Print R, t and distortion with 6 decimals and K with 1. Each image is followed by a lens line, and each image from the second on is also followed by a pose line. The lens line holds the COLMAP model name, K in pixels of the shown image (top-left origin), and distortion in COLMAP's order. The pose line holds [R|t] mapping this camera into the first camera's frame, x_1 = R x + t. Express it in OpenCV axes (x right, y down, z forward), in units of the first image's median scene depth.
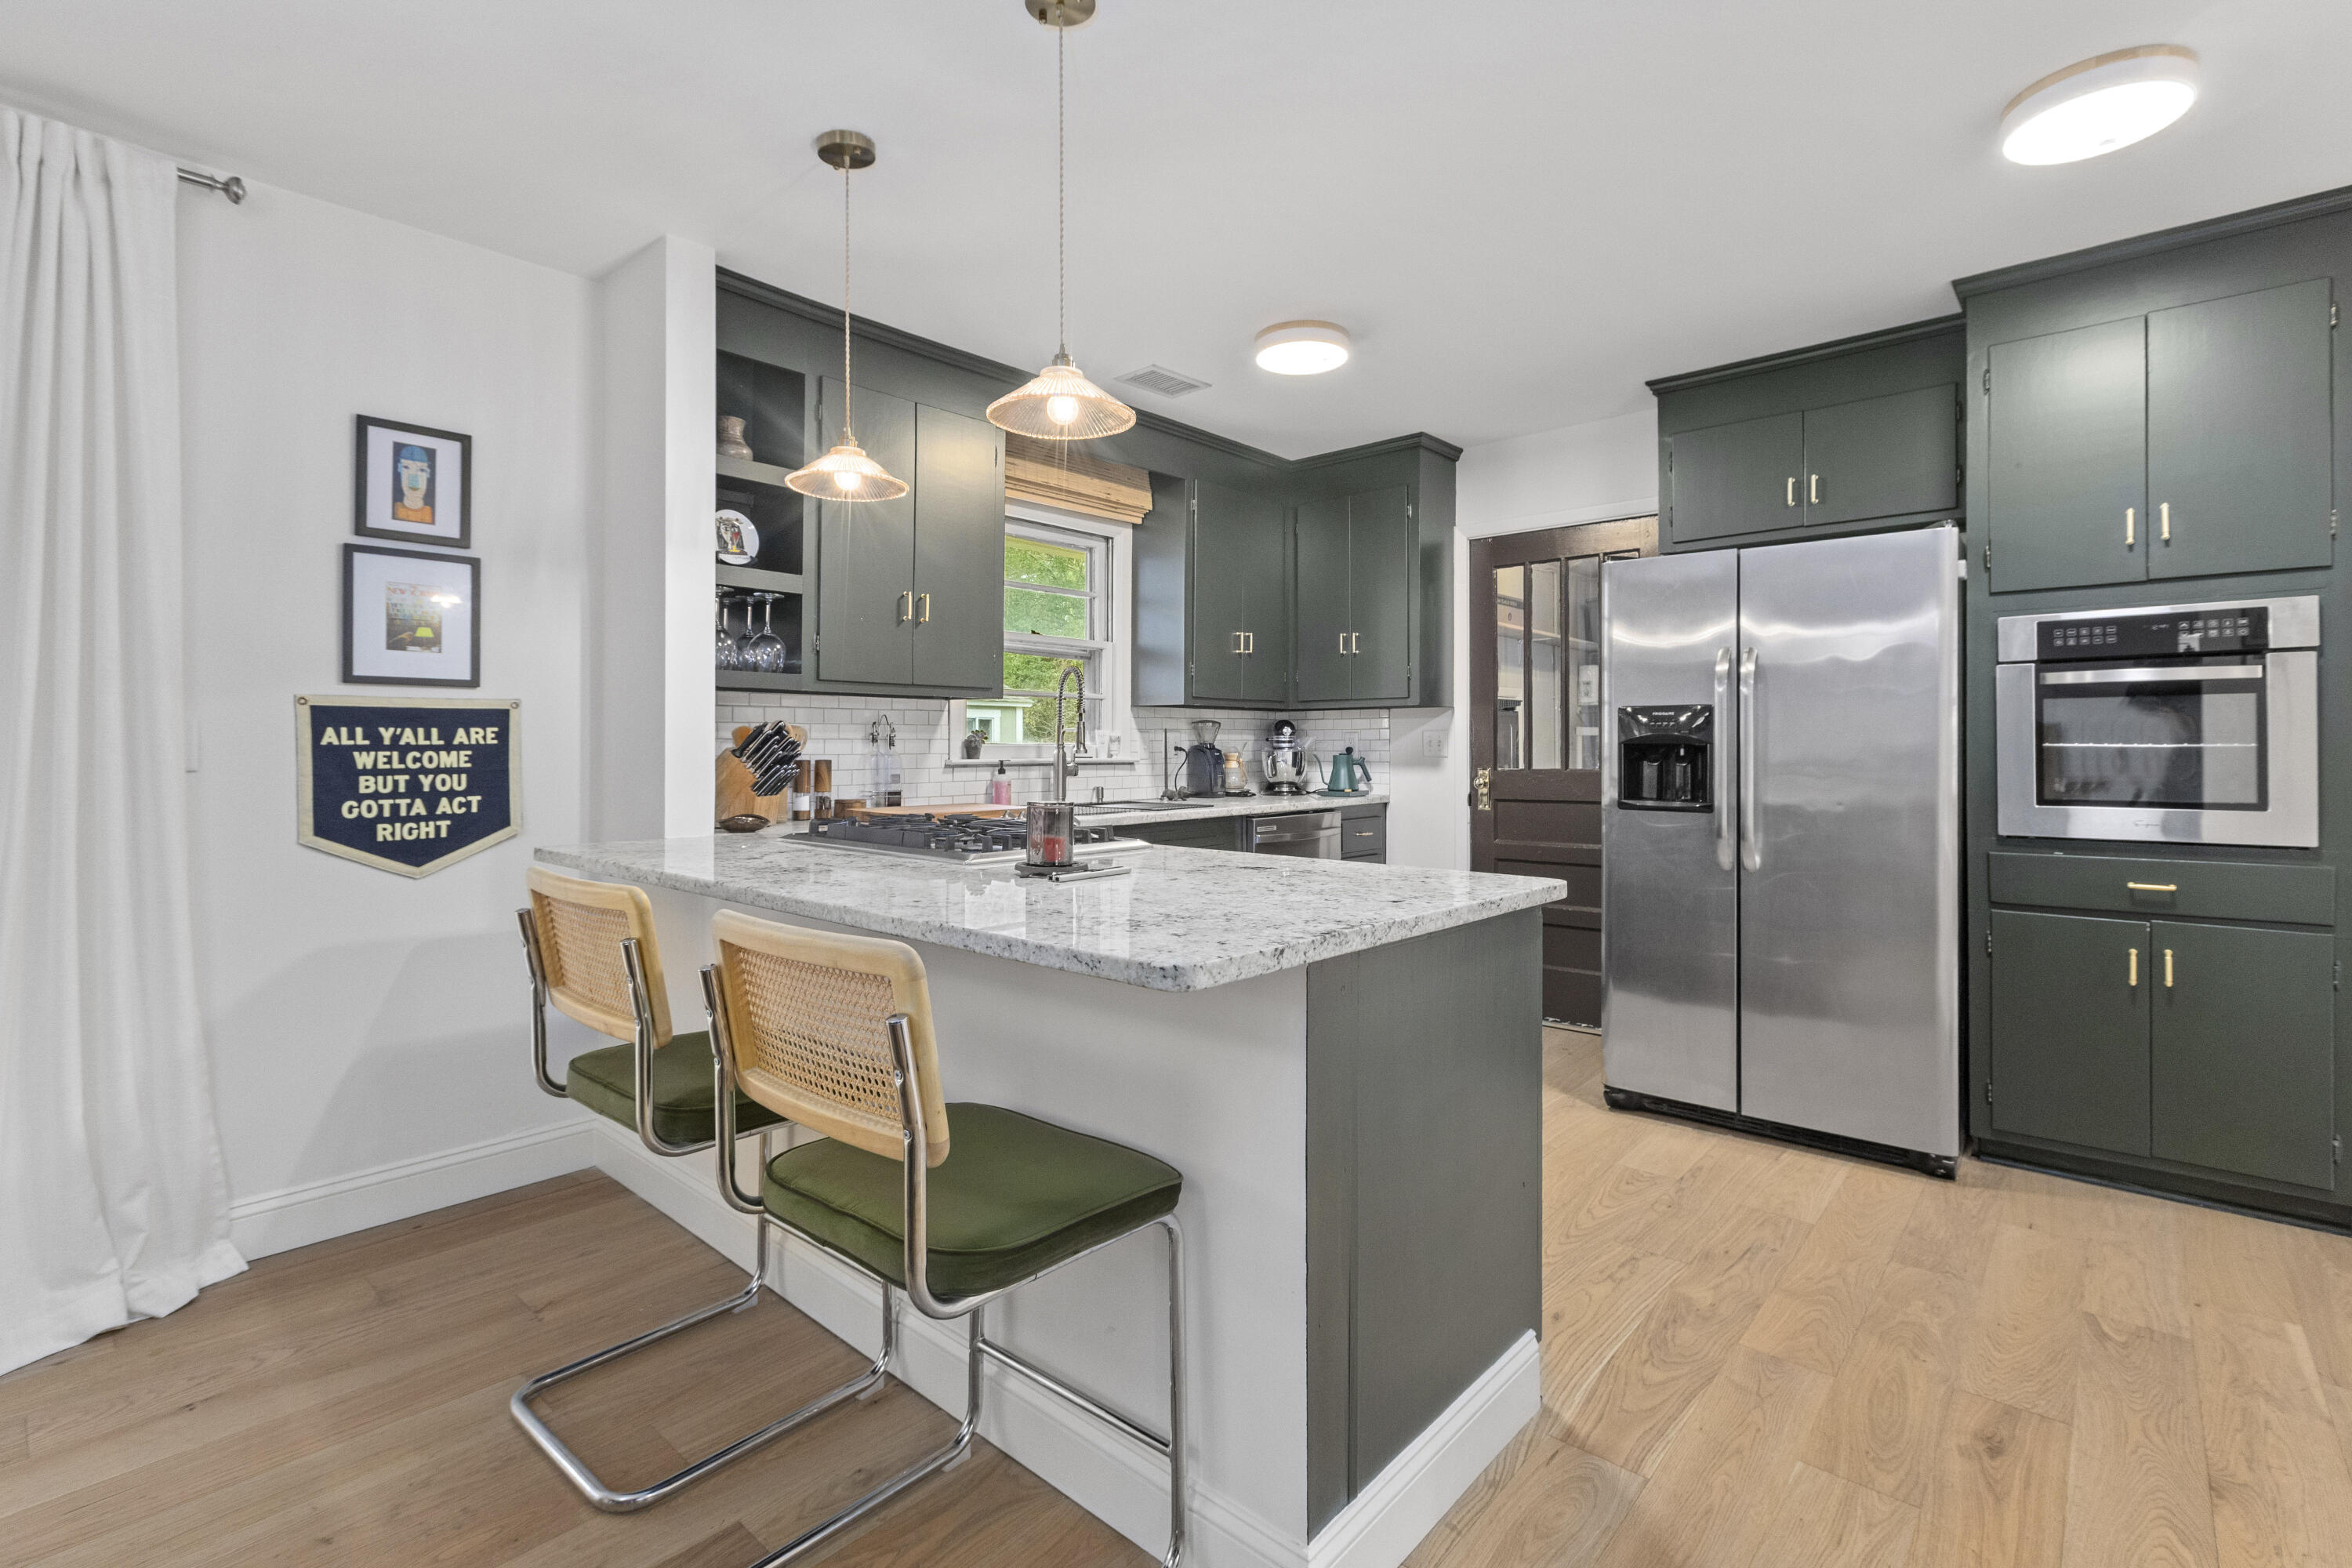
lens RADIAL K [[1068.5, 0, 1174.5], [0, 1068.5, 742.1], [0, 0, 1]] dist [0.000038, -0.000499]
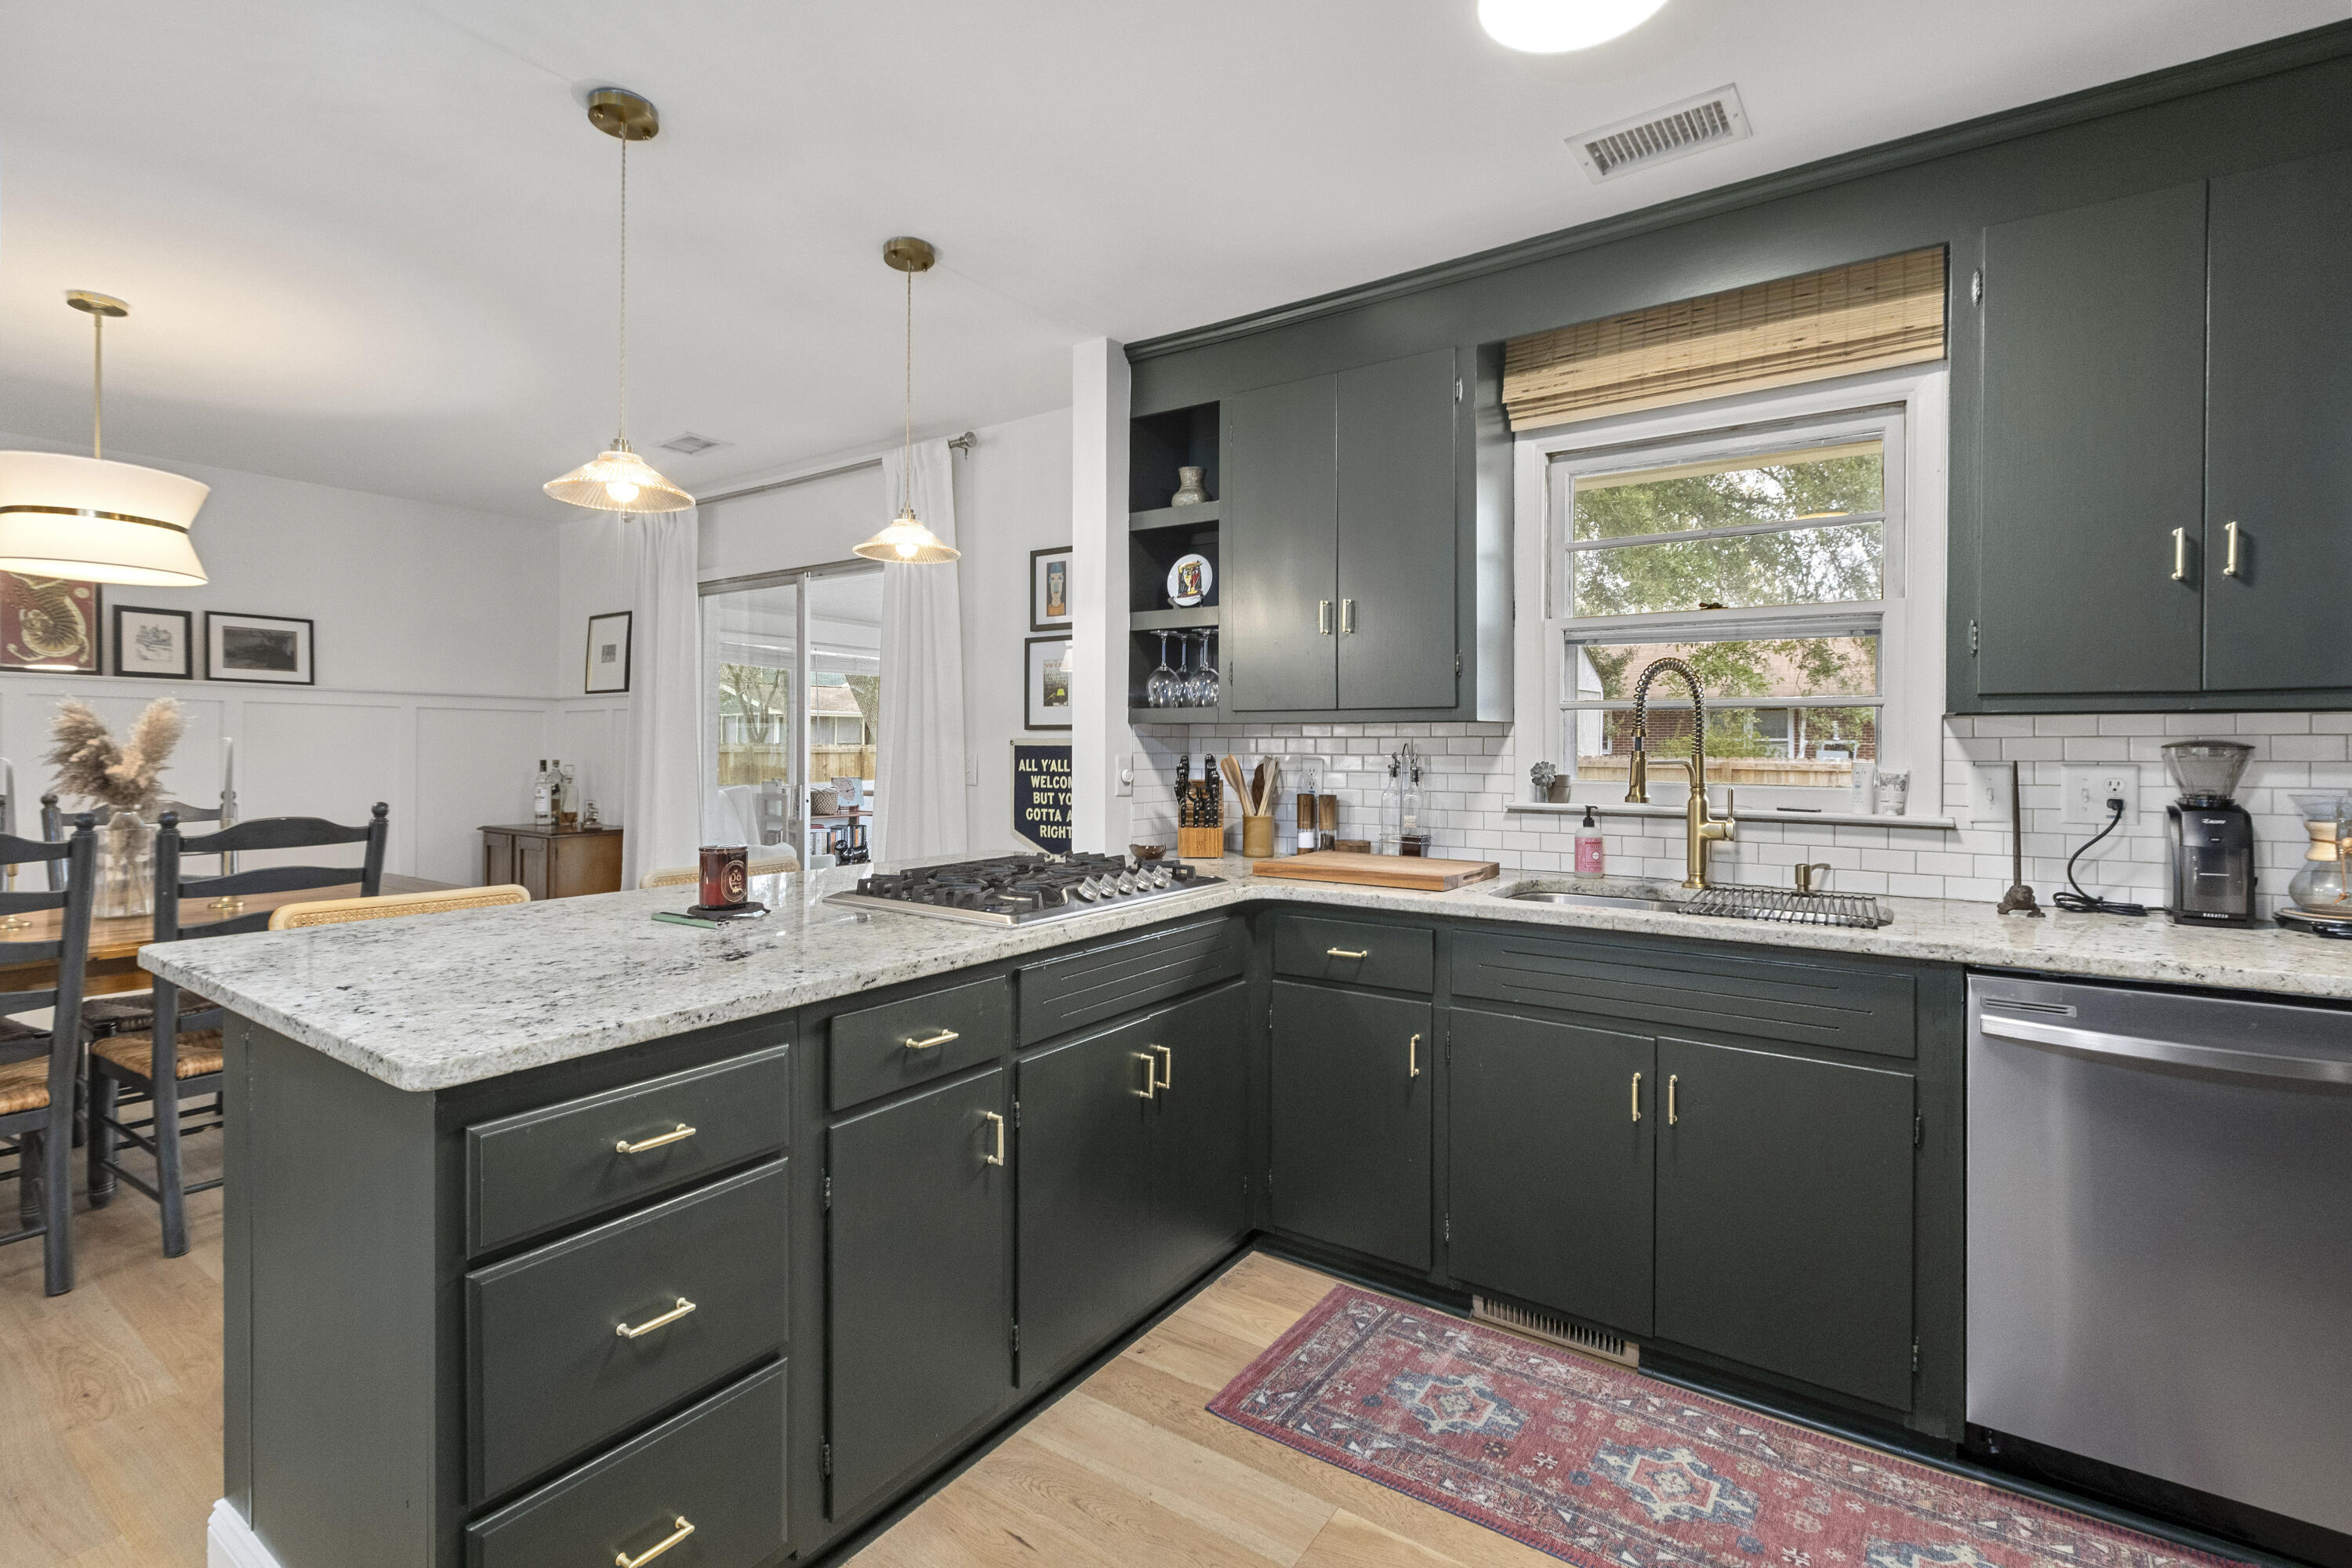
lens RADIAL K [[1068.5, 0, 1174.5], [0, 1068.5, 742.1], [0, 0, 1]] dist [0.000038, -0.000499]
pose [[0.123833, -0.003168, -0.992298, 0.706141], [-0.001020, 0.999994, -0.003320, -0.031451], [0.992302, 0.001423, 0.123829, 0.953991]]
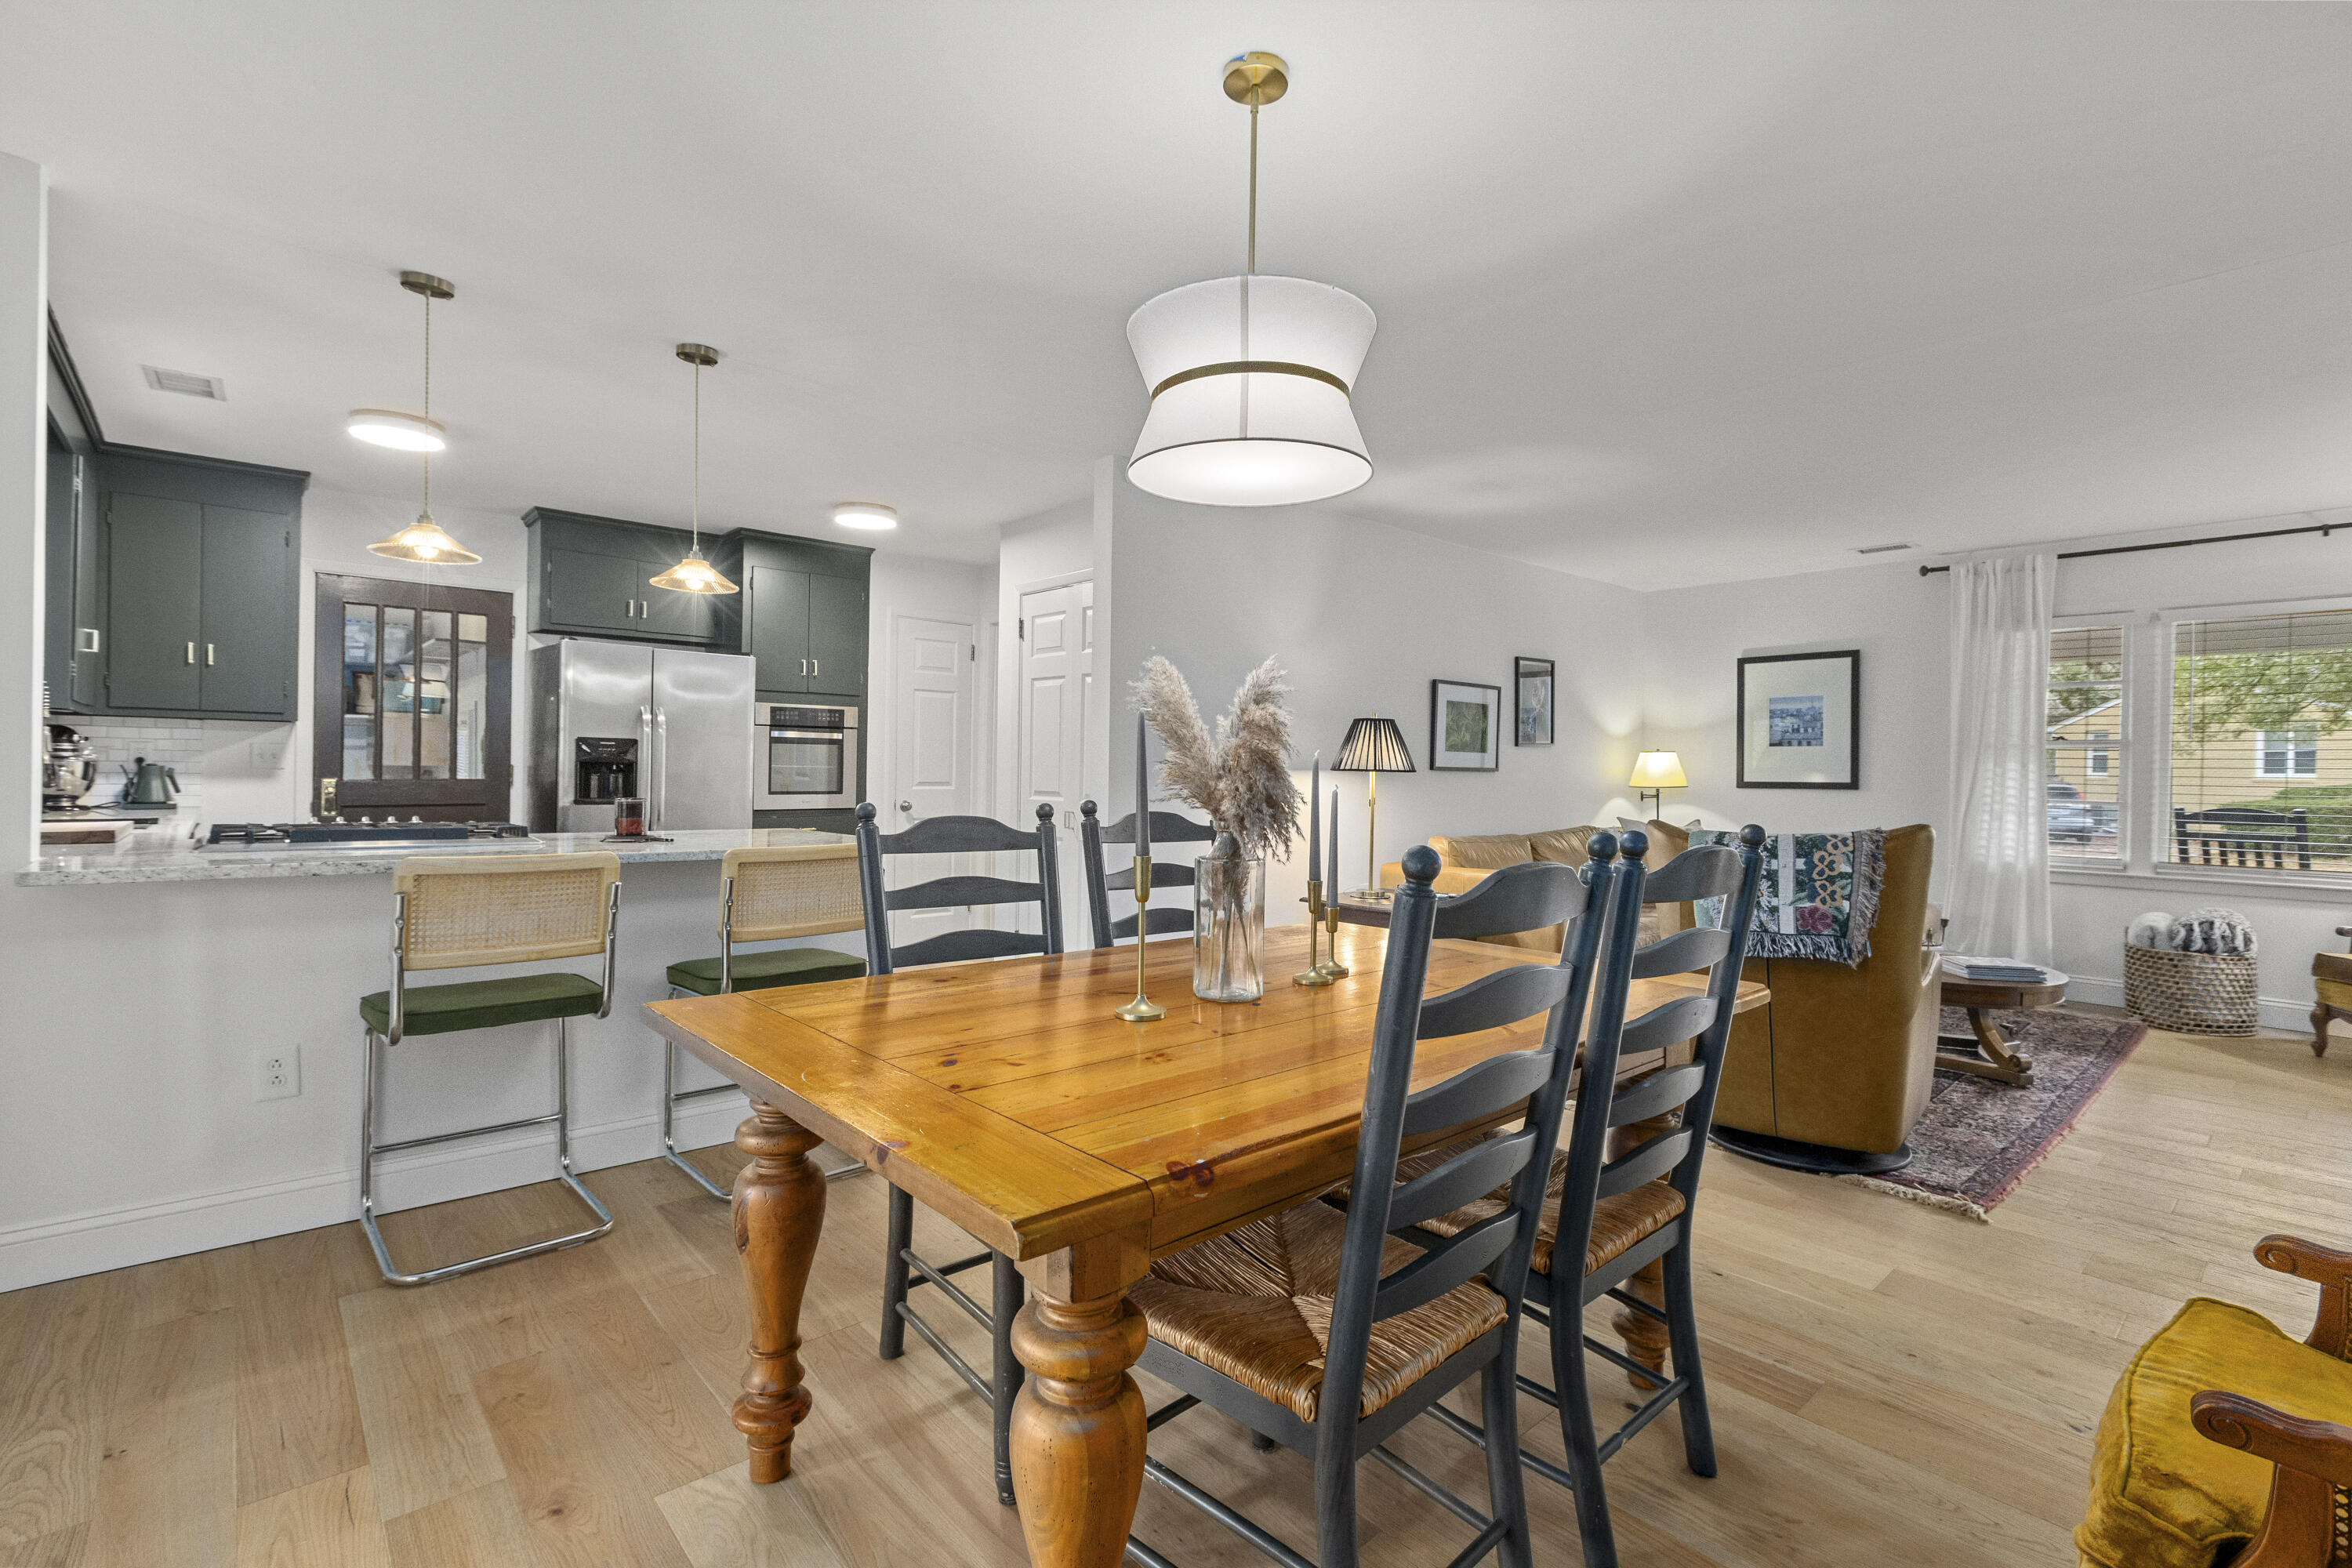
lens RADIAL K [[1053.1, 0, 1177.2], [0, 1053.1, 771.9], [0, 0, 1]] dist [0.000999, -0.000045]
pose [[0.110676, 0.003237, 0.993851, -1.214101], [-0.020291, 0.999794, -0.000996, 0.001030], [-0.993649, -0.020056, 0.110719, -0.015729]]
